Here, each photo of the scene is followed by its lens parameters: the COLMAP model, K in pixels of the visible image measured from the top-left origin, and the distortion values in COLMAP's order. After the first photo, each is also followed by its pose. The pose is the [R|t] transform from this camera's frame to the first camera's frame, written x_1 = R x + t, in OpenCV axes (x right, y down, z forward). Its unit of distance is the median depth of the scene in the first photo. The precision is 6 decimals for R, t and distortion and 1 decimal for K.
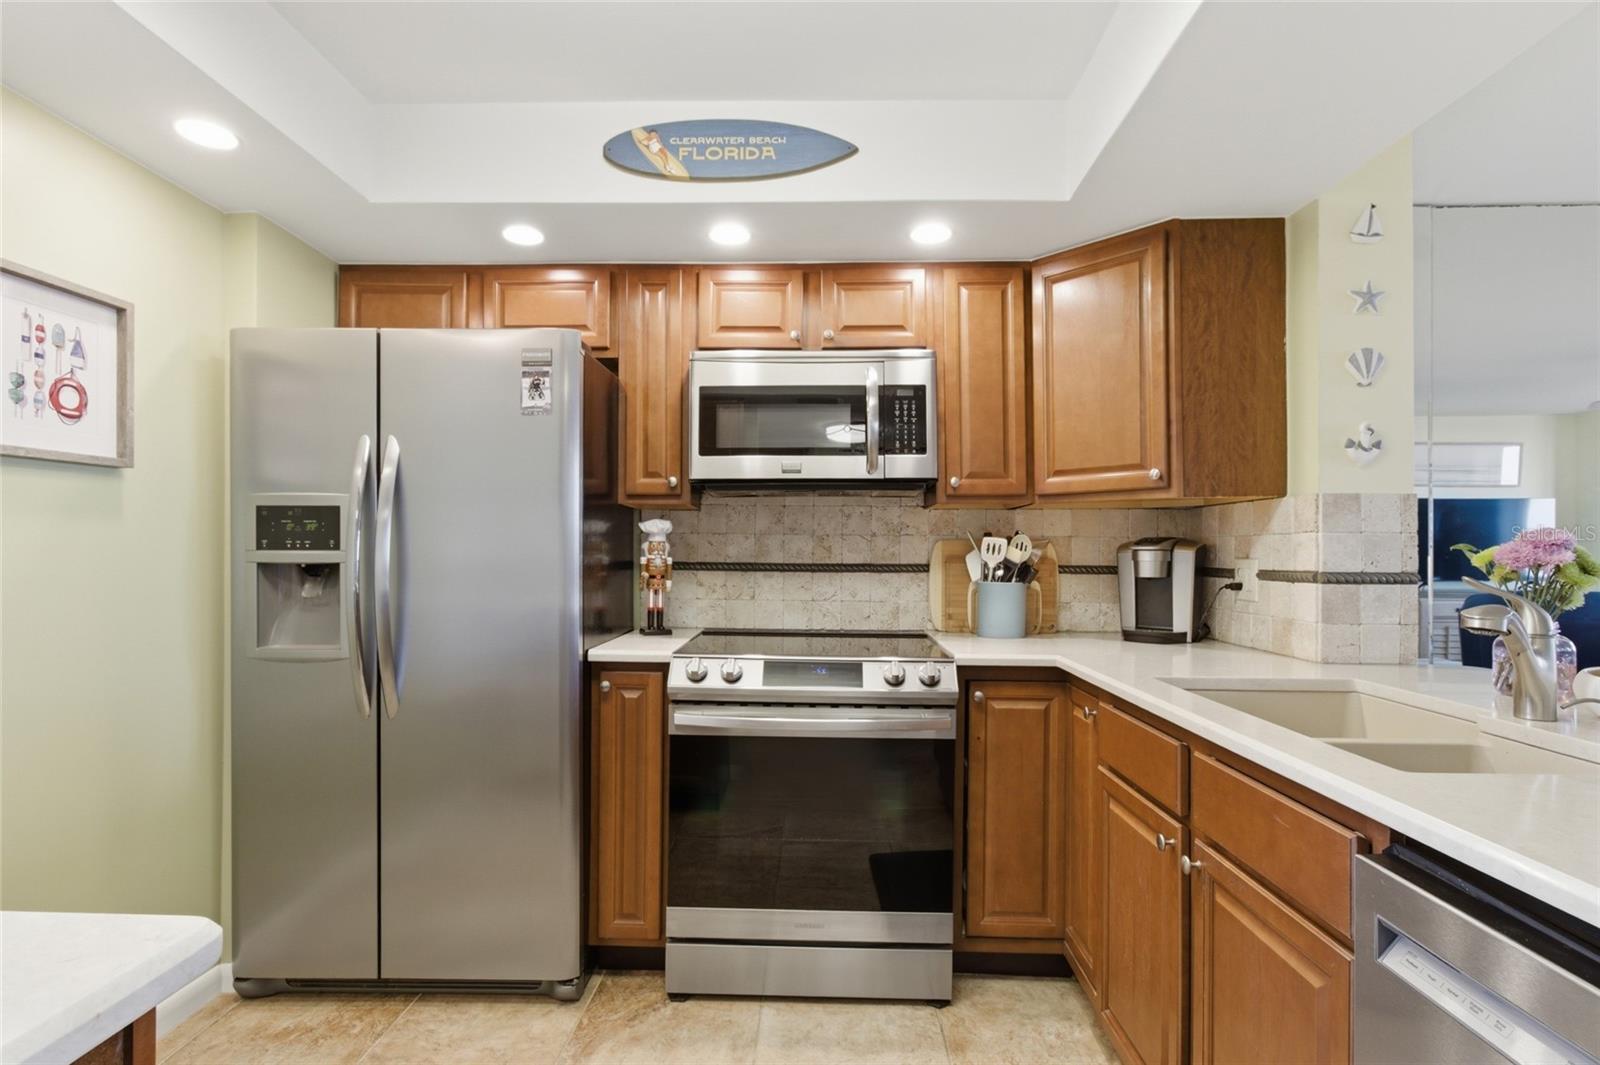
lens RADIAL K [[770.4, 0, 800.1], [0, 770.4, 543.1], [0, 0, 1]] dist [-0.010193, 0.007161]
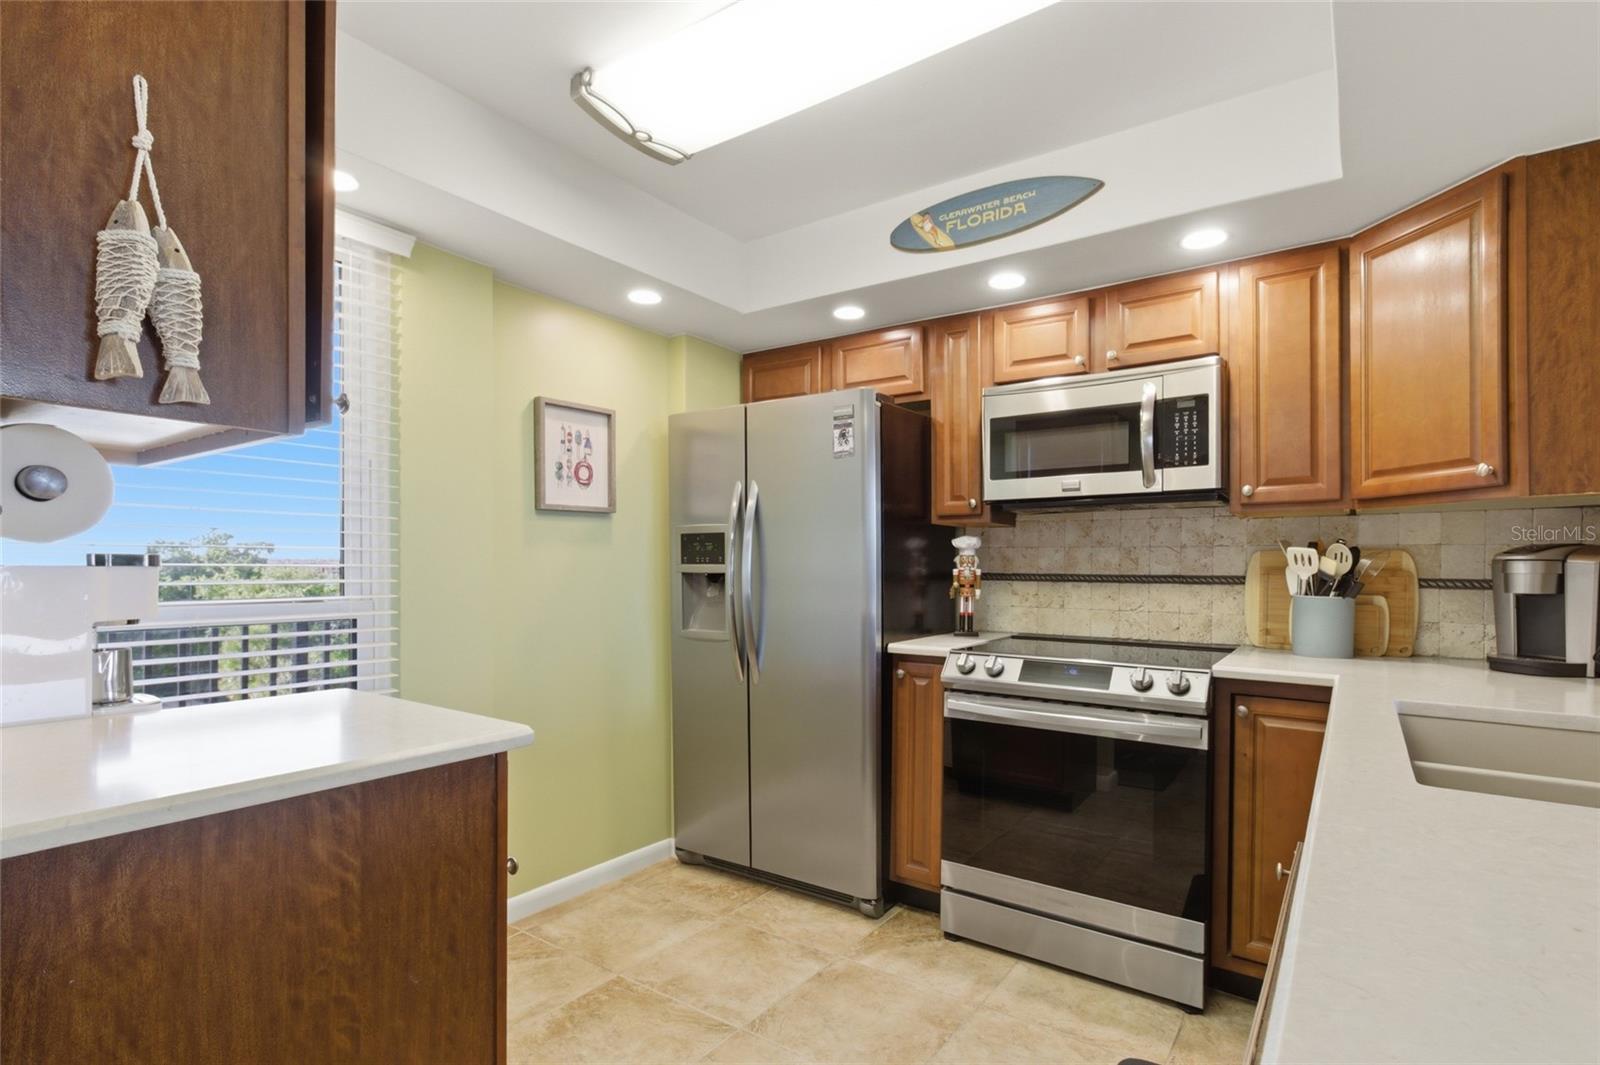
lens RADIAL K [[770.4, 0, 812.8], [0, 770.4, 567.6], [0, 0, 1]] dist [-0.010193, 0.007161]
pose [[0.837224, -0.000355, -0.546860, 0.305863], [0.008326, 0.999892, 0.012098, 0.000579], [0.546797, -0.014682, 0.837136, -0.107022]]
